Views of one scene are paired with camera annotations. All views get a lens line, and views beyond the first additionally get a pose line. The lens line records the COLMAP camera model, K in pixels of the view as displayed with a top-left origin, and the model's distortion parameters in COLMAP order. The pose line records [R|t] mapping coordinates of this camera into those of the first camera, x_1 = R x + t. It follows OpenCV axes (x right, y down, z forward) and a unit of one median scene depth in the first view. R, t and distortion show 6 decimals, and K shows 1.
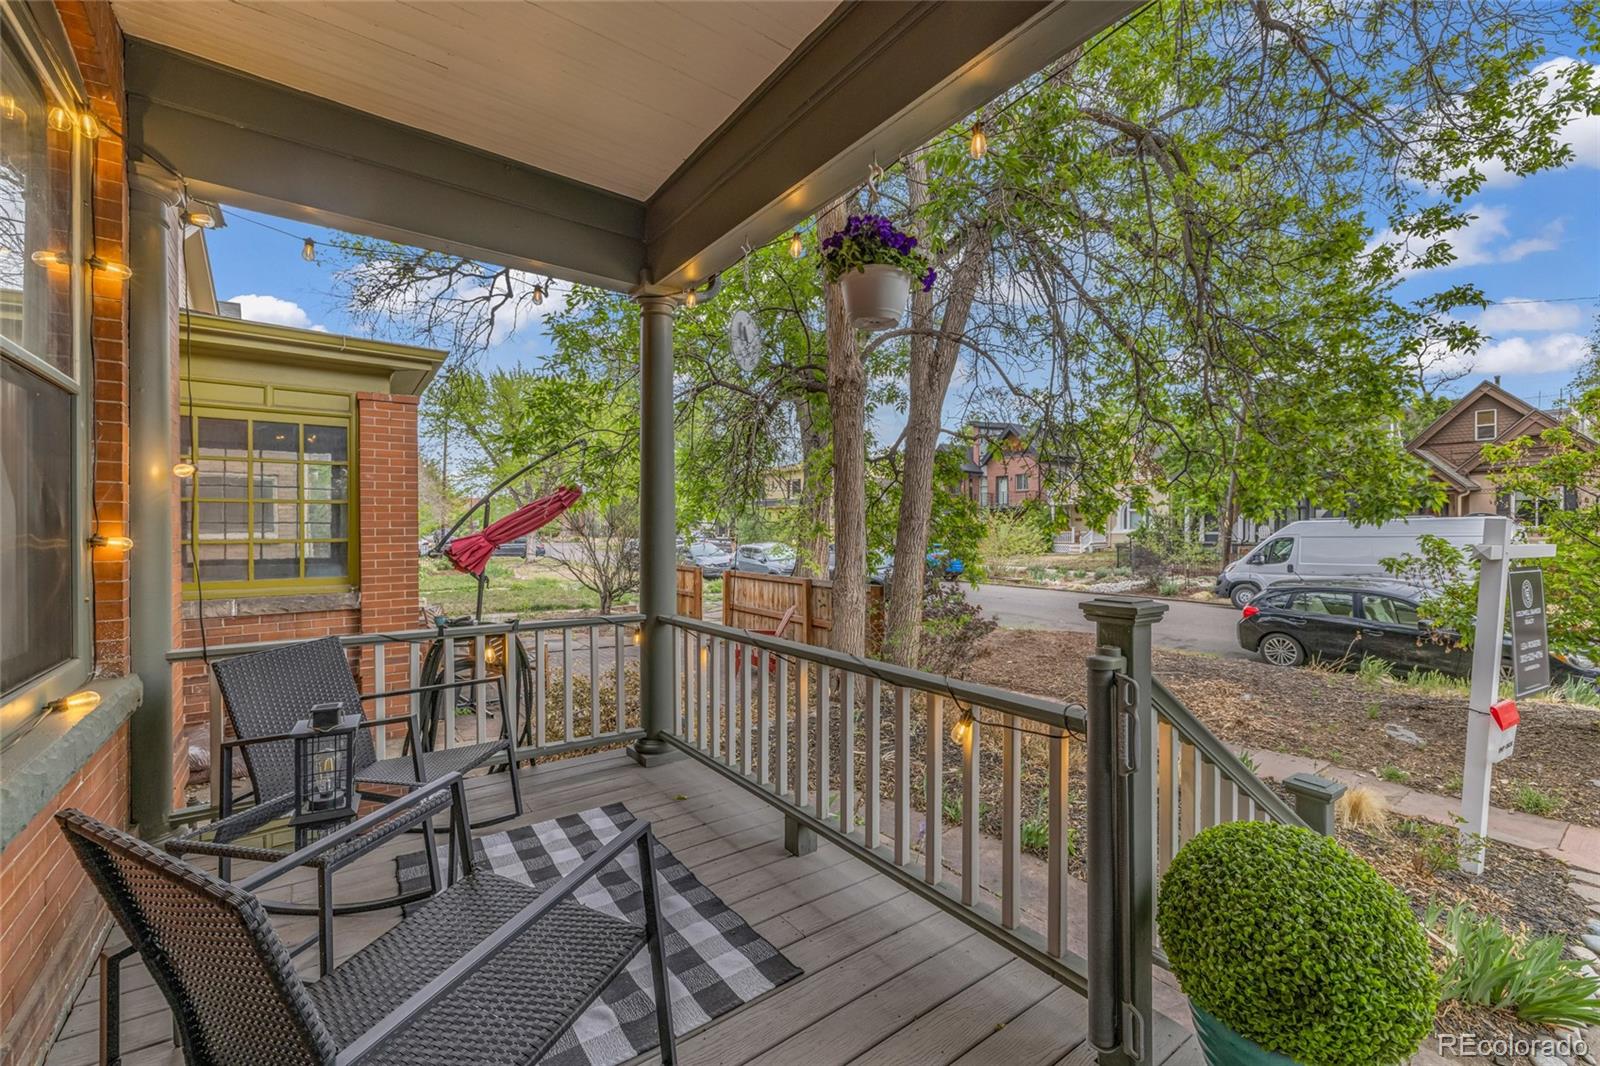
lens RADIAL K [[670.7, 0, 824.1], [0, 670.7, 531.9], [0, 0, 1]] dist [0.000038, -0.000016]
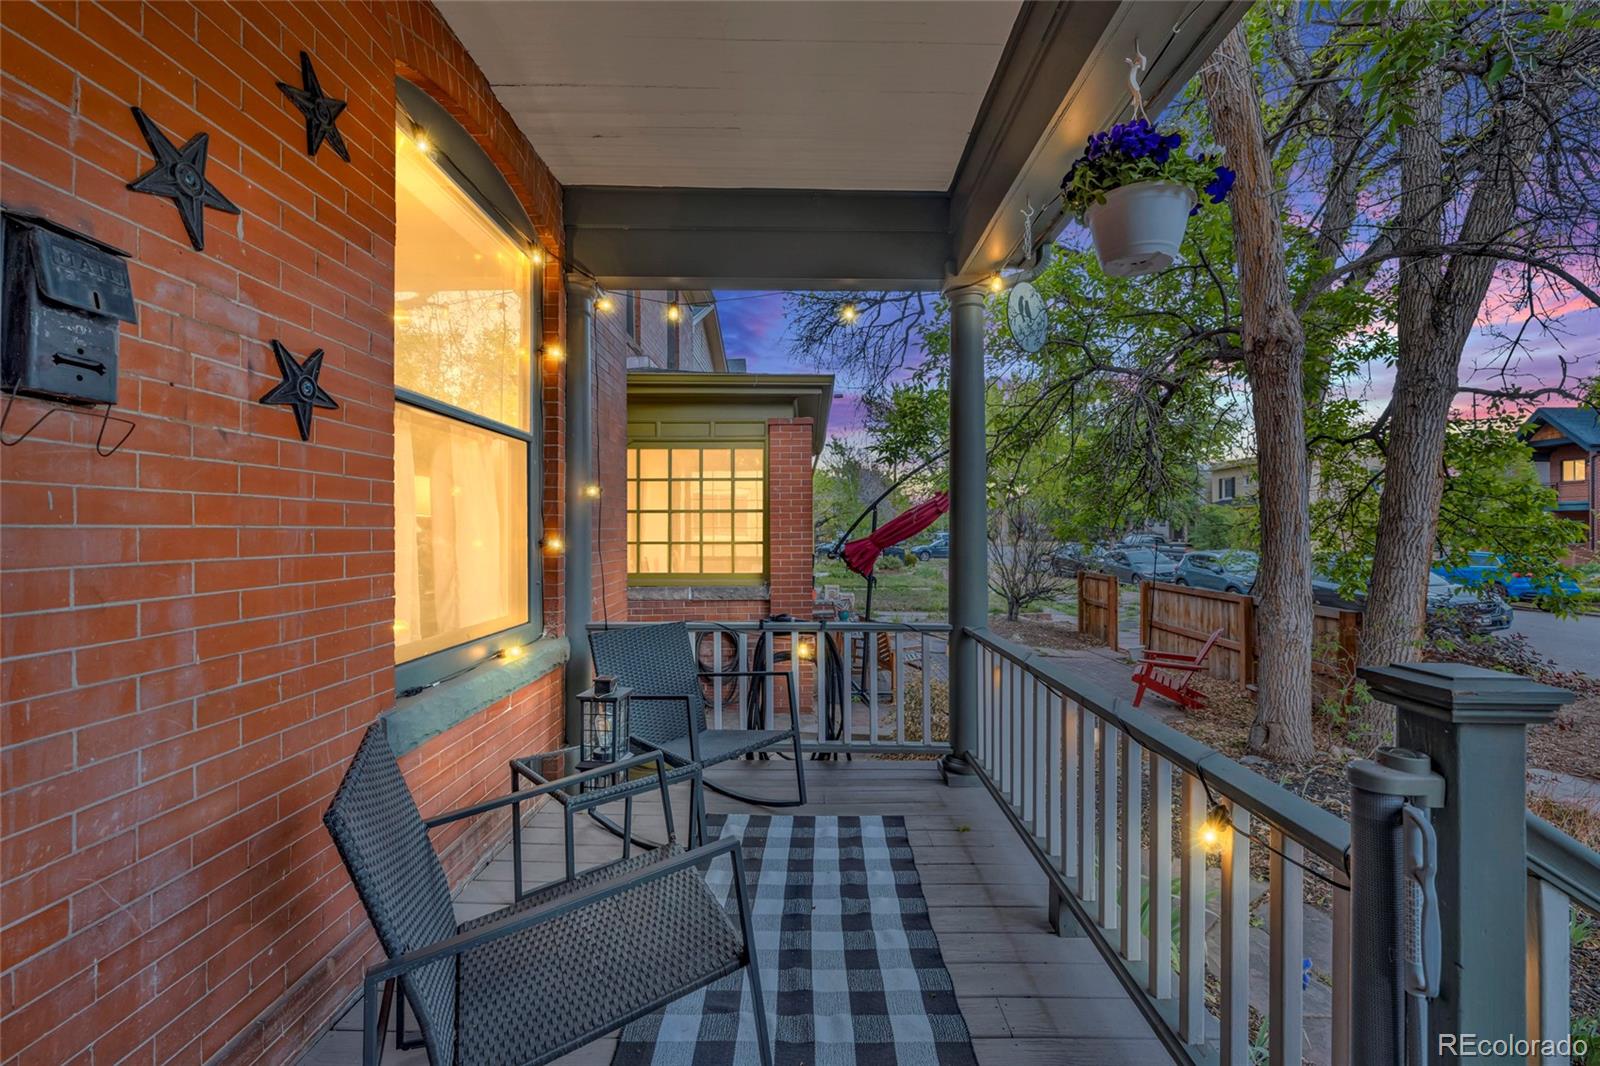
lens RADIAL K [[685.3, 0, 800.0], [0, 685.3, 533.0], [0, 0, 1]] dist [-0.000878, -0.000368]
pose [[0.795011, 0.001690, -0.606593, 0.153128], [-0.004108, 0.999988, -0.002598, -0.003424], [0.606582, 0.004558, 0.795008, 0.100393]]
